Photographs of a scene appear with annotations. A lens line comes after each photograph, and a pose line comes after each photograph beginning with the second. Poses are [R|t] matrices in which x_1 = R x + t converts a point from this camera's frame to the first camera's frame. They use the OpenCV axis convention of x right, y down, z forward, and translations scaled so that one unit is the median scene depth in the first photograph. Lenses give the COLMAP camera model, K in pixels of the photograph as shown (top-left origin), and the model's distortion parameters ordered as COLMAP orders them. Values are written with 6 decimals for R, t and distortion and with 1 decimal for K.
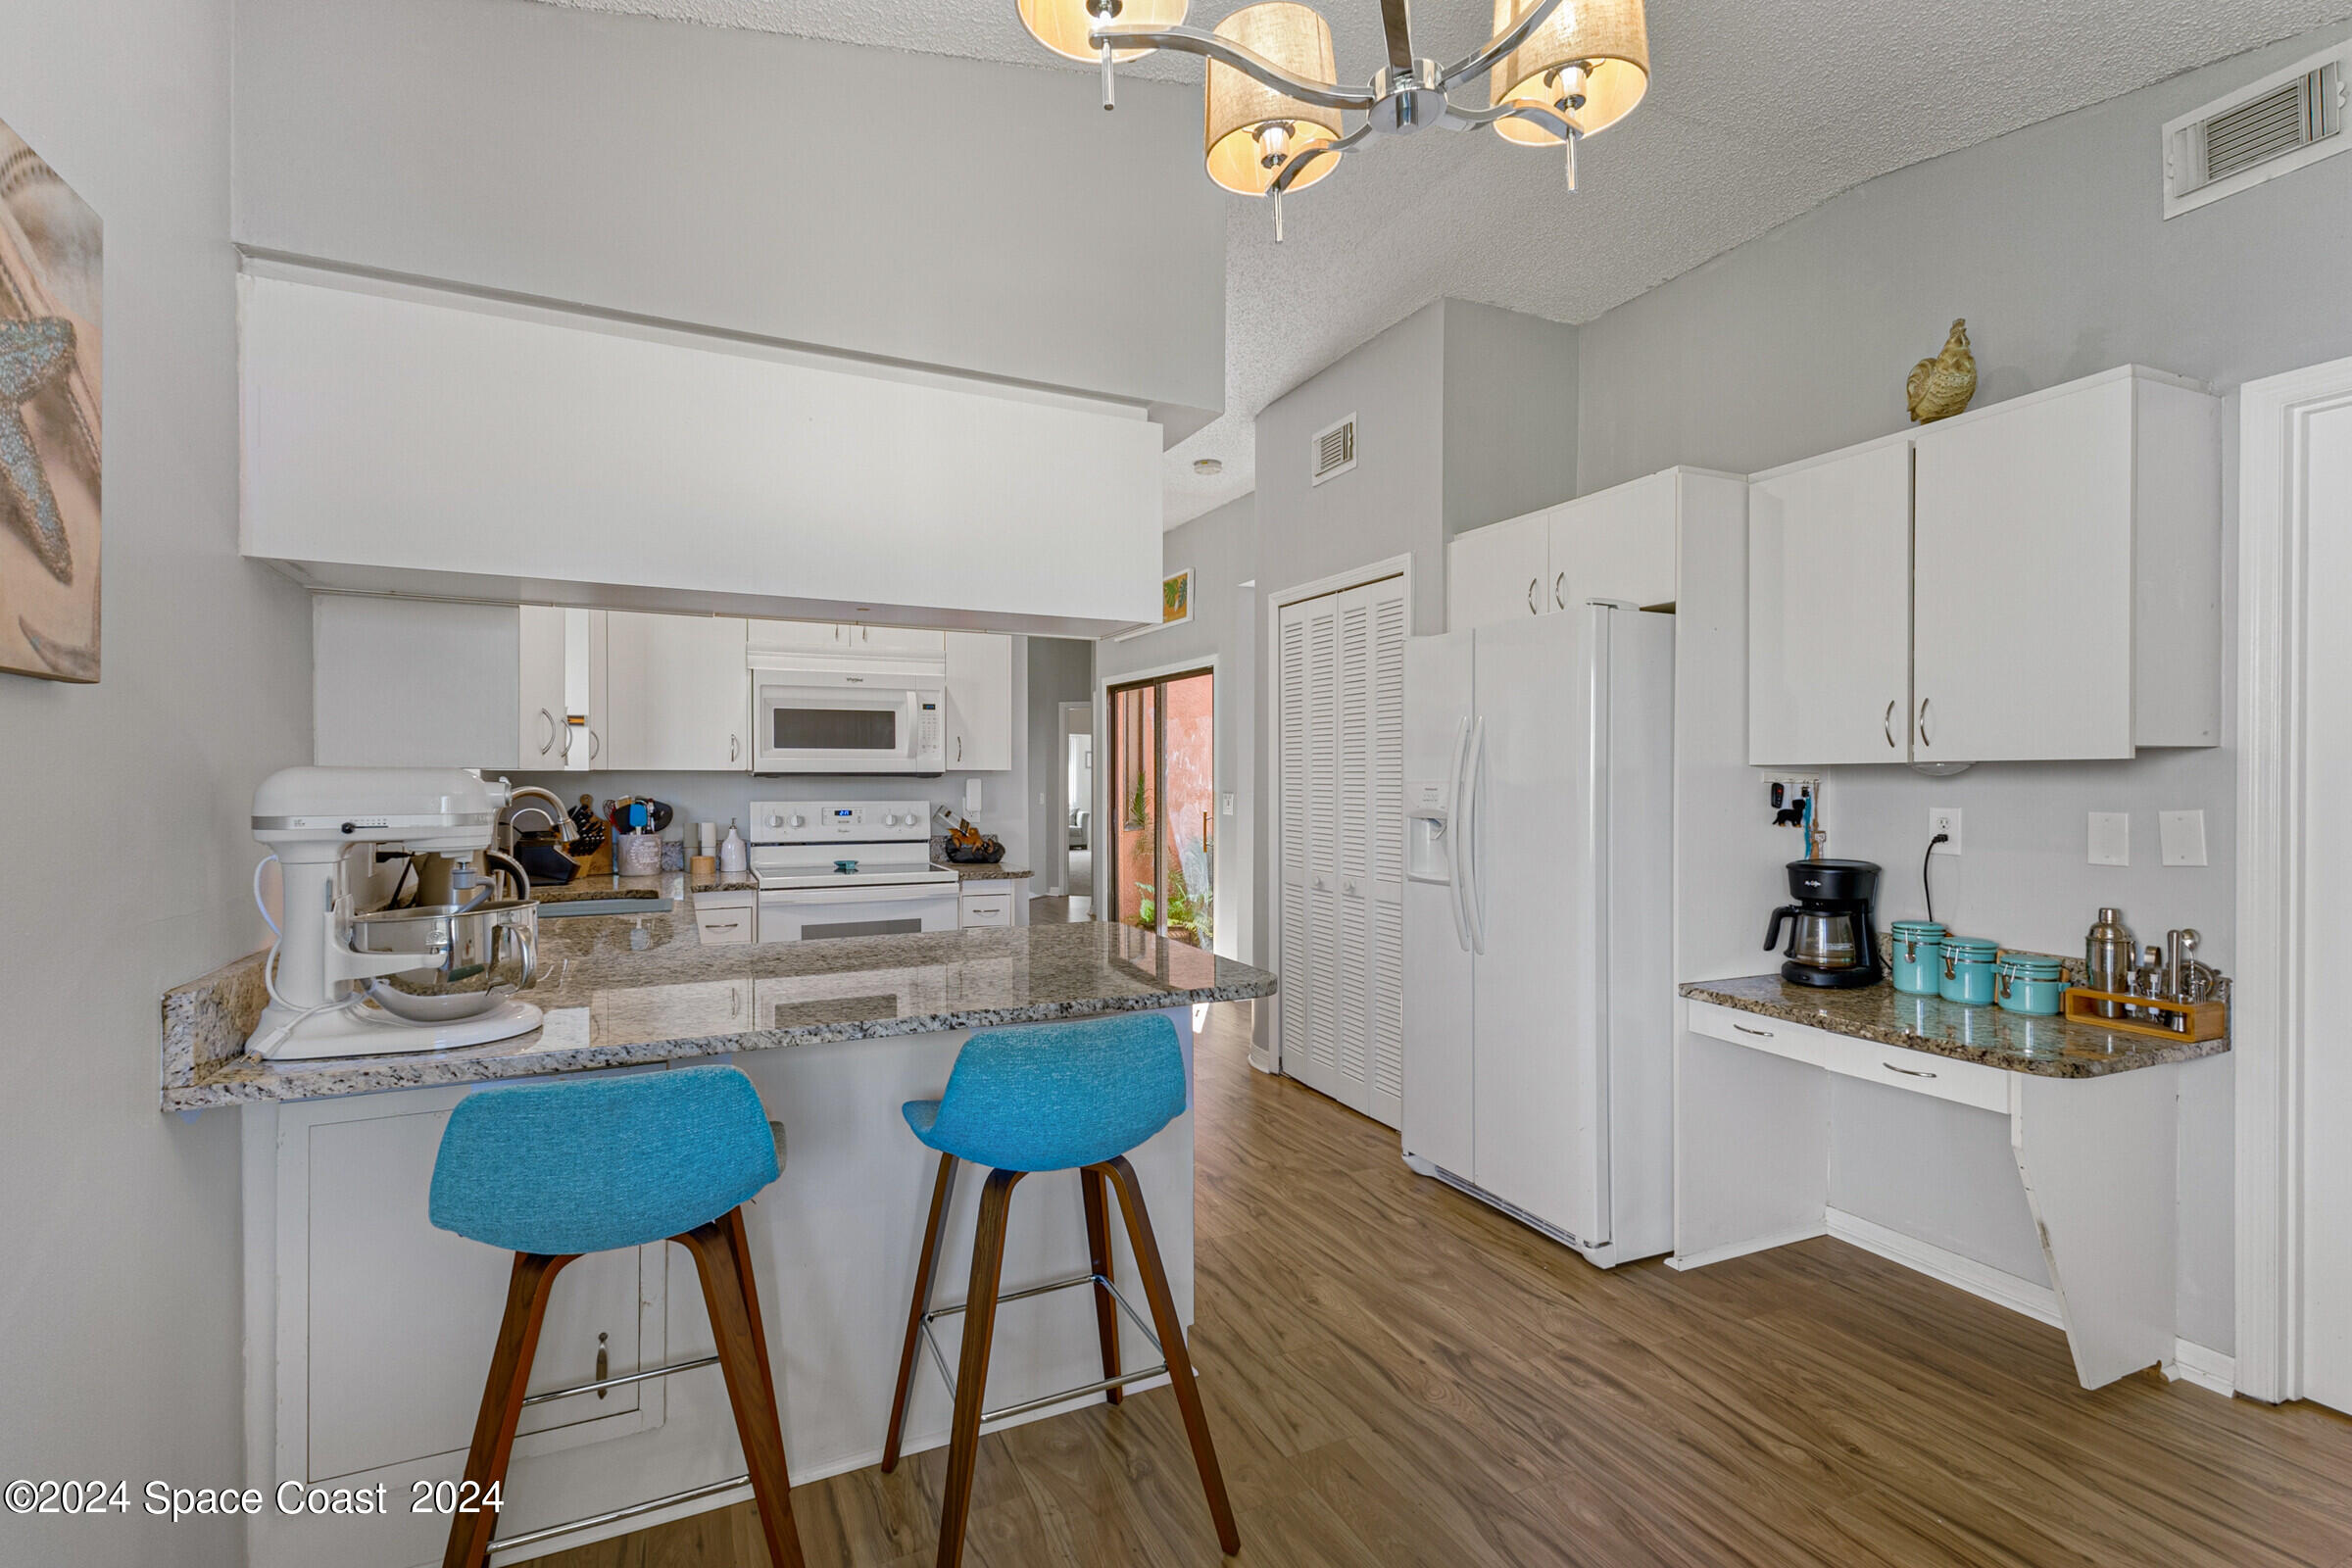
lens RADIAL K [[1096.1, 0, 1173.4], [0, 1096.1, 780.2], [0, 0, 1]] dist [0.036663, -0.006758]
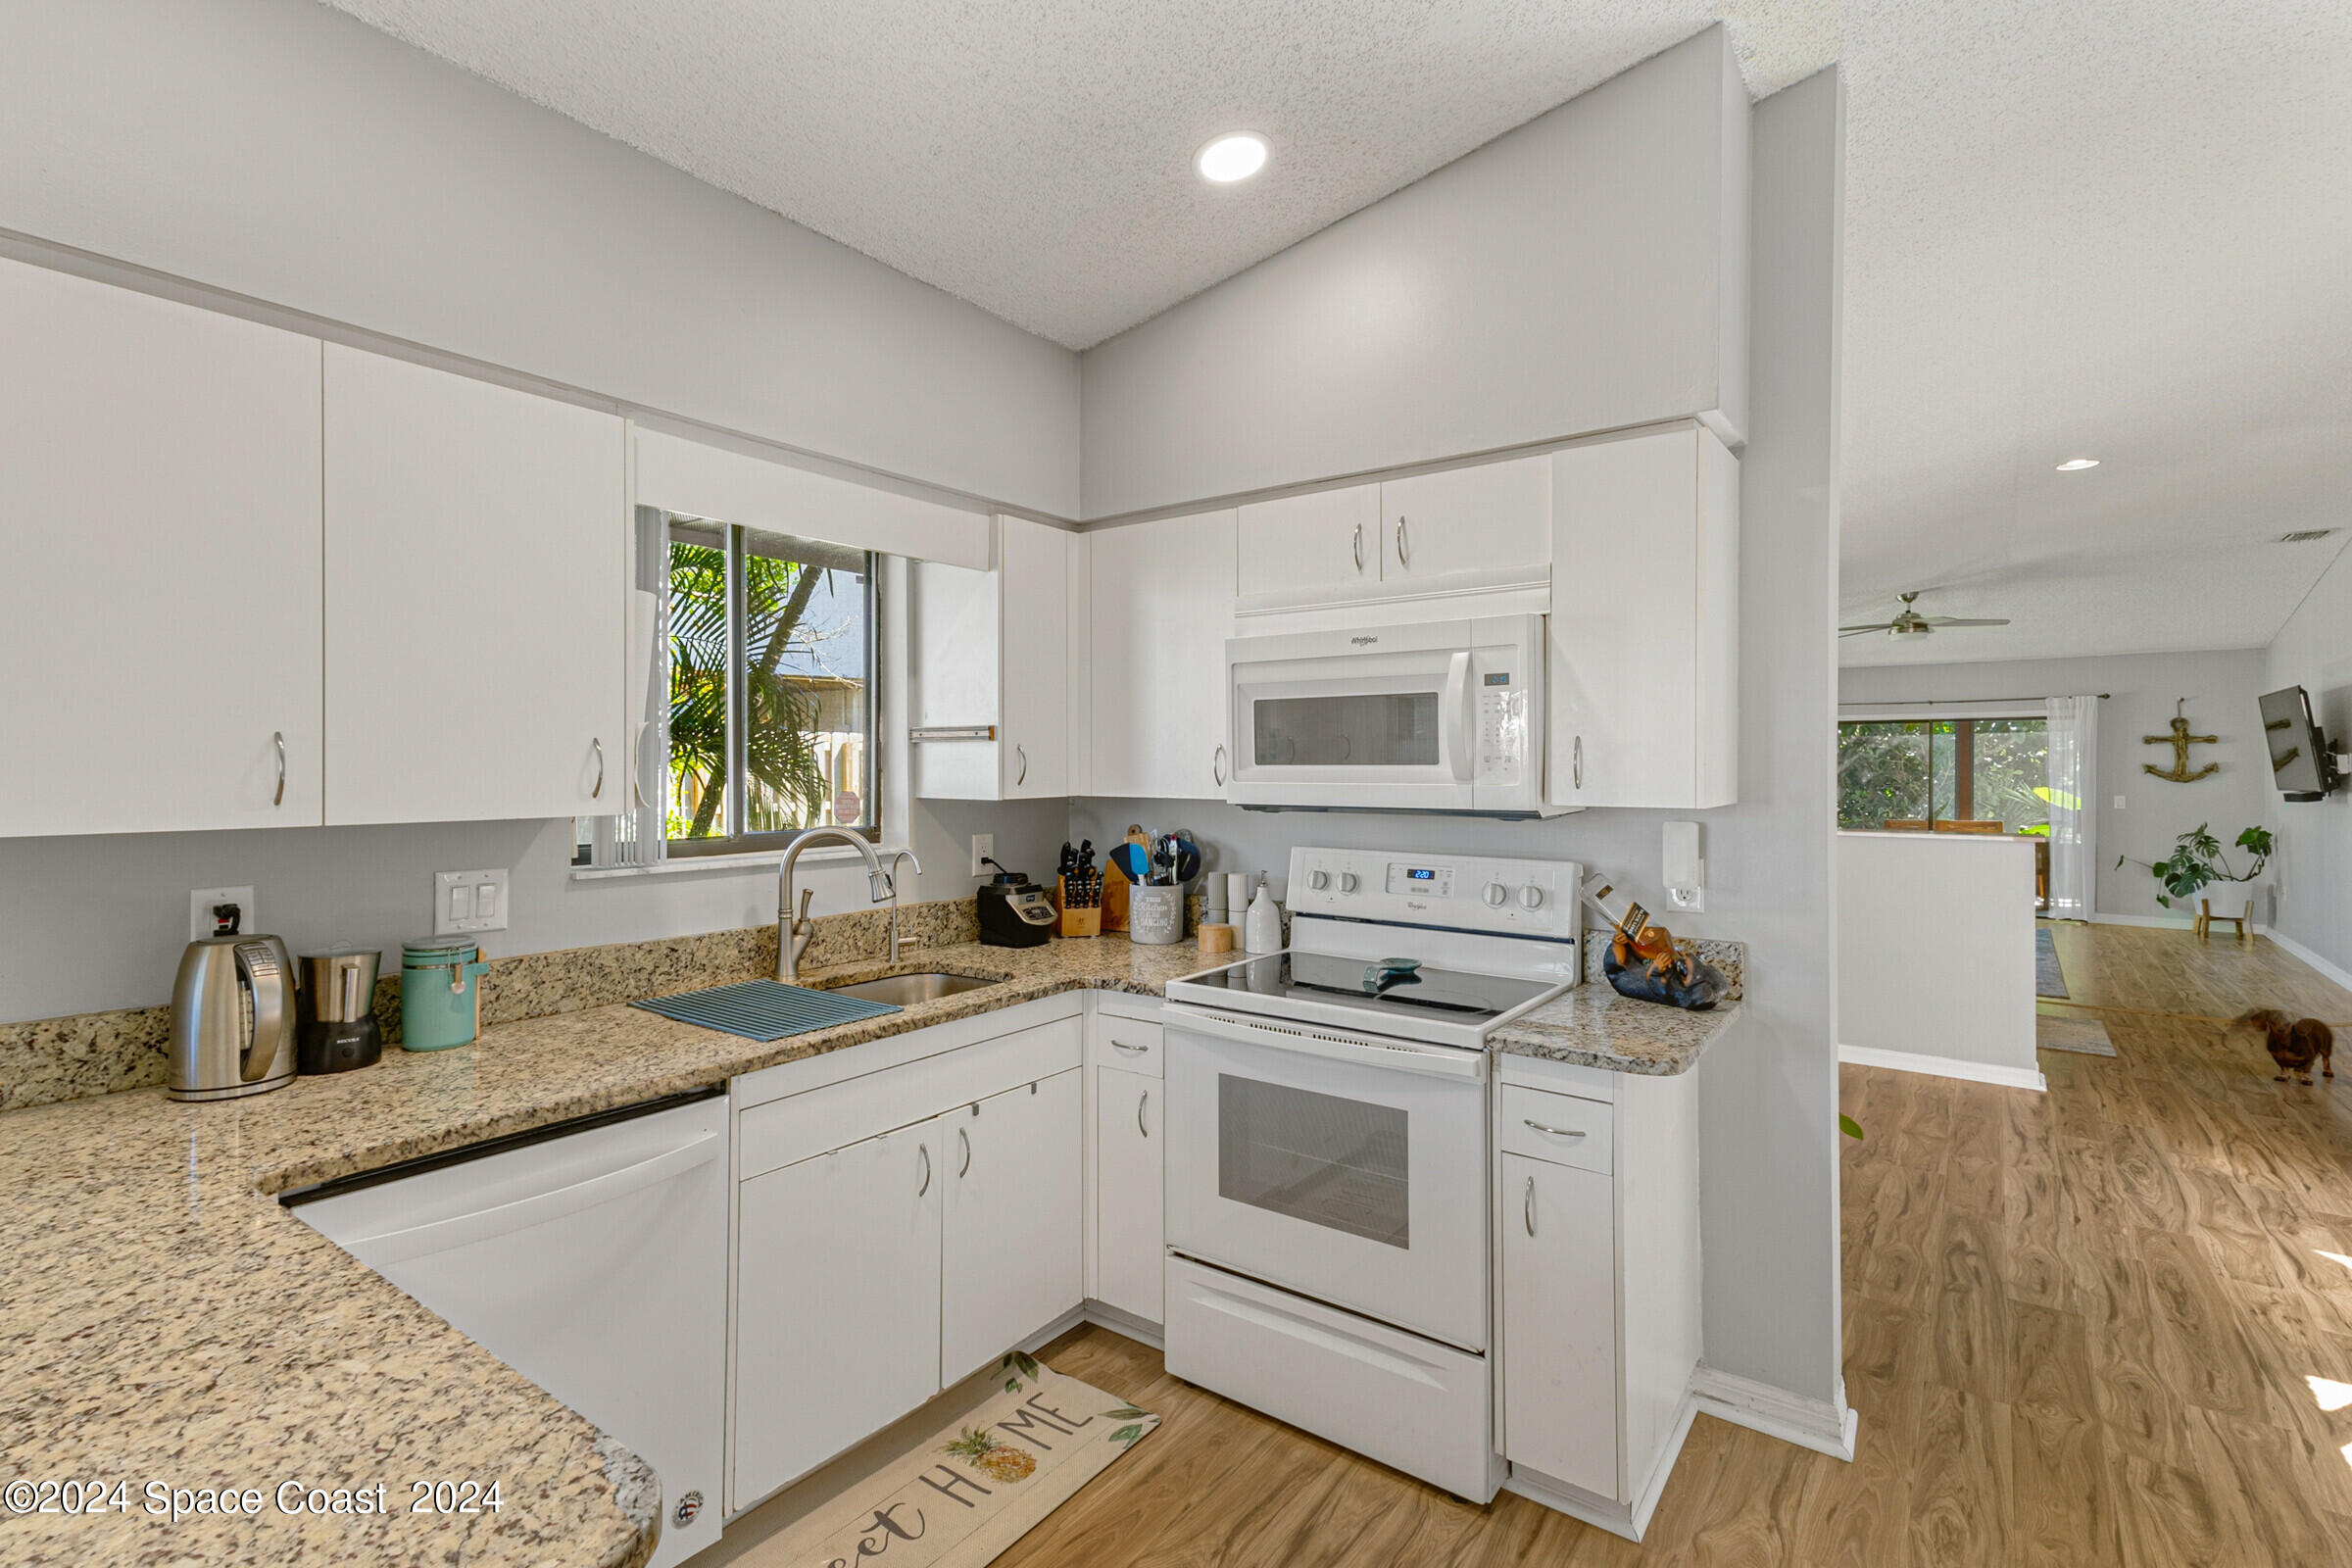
lens RADIAL K [[1096.1, 0, 1177.1], [0, 1096.1, 769.7], [0, 0, 1]] dist [0.036663, -0.006758]
pose [[0.487645, 0.002878, -0.873037, 0.148935], [-0.003787, 0.999992, 0.001181, -0.026824], [0.873034, 0.002731, 0.487652, 0.656469]]
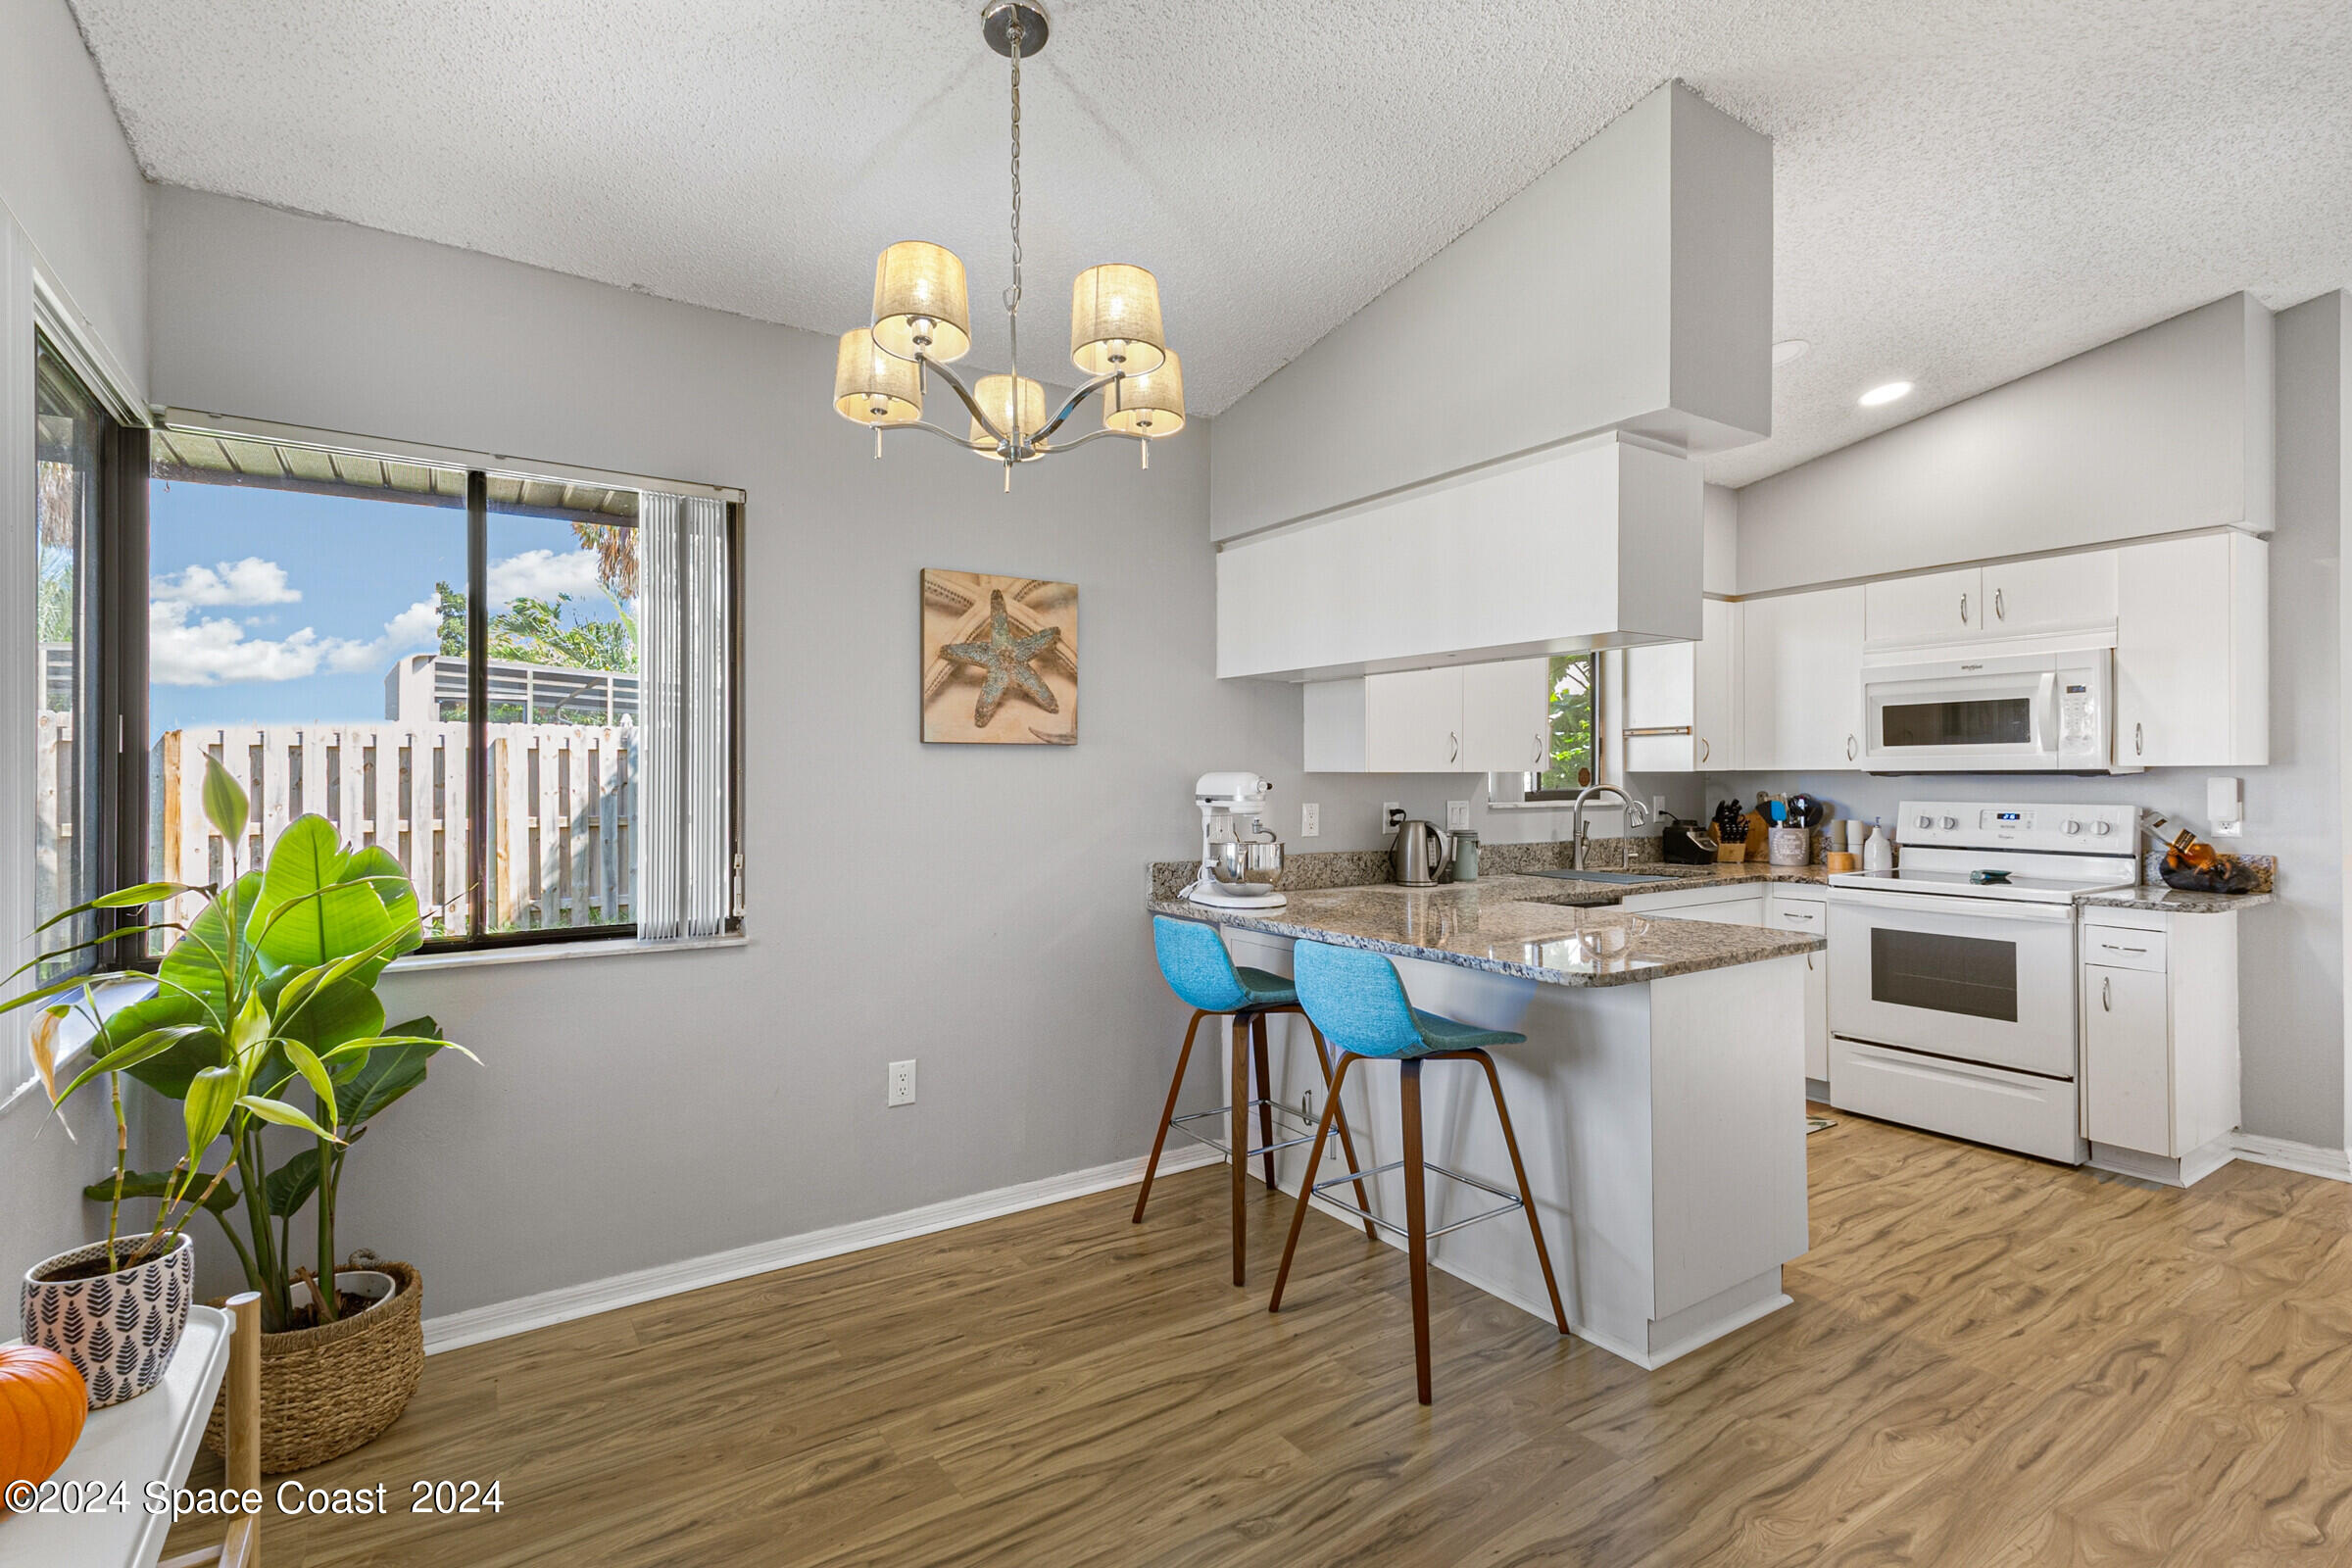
lens RADIAL K [[1096.1, 0, 1191.8], [0, 1096.1, 779.1], [0, 0, 1]] dist [0.036663, -0.006758]
pose [[0.166934, 0.000665, -0.985968, 0.507138], [-0.000246, 1.000000, 0.000633, -0.000672], [0.985968, 0.000137, 0.166934, 0.223533]]
